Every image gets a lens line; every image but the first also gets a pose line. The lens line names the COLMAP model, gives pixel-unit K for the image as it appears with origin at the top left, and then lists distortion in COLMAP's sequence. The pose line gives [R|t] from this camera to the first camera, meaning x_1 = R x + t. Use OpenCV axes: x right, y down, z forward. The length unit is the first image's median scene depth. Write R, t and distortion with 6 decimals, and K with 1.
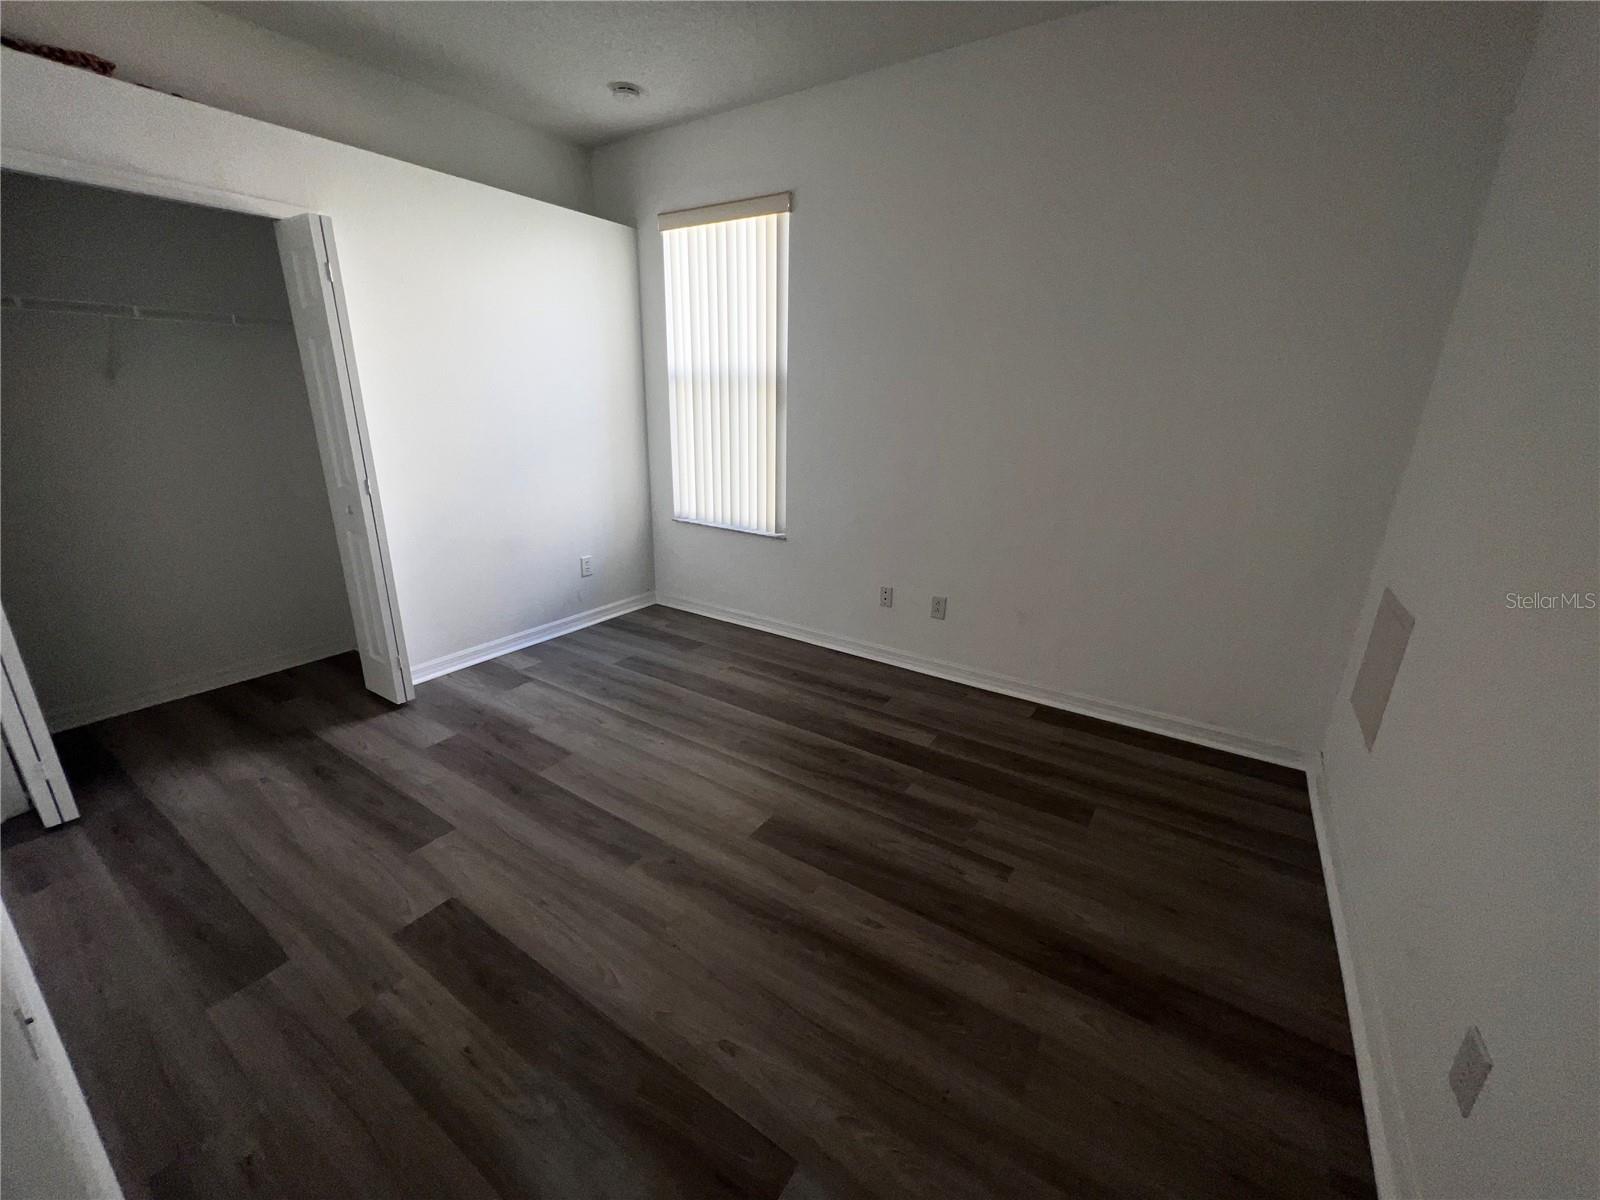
lens RADIAL K [[645.3, 0, 800.0], [0, 645.3, 600.0], [0, 0, 1]] dist [0.001184, 0.000115]
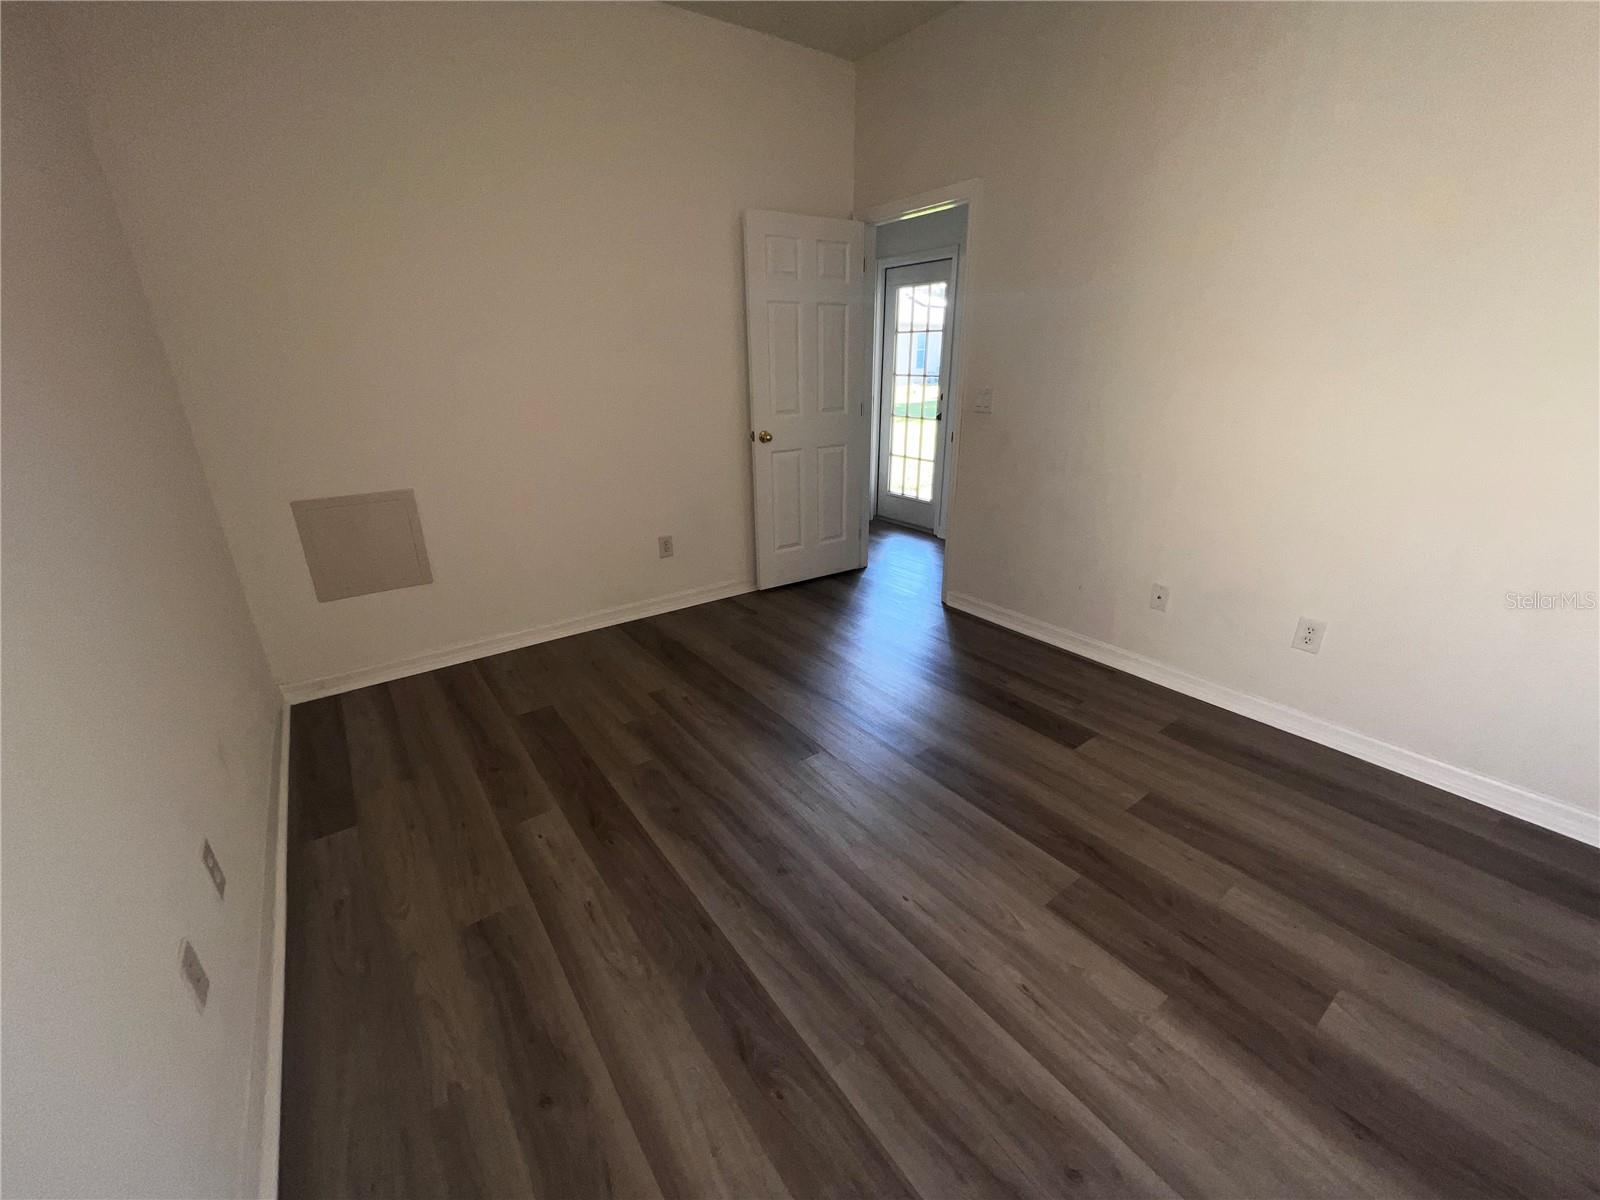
lens RADIAL K [[642.6, 0, 800.0], [0, 642.6, 600.0], [0, 0, 1]] dist [-0.002976, -0.000262]
pose [[-0.937900, -0.127028, 0.322812, -0.291199], [0.102109, 0.788237, 0.606841, -0.406336], [-0.331538, 0.602118, -0.726317, 1.357256]]
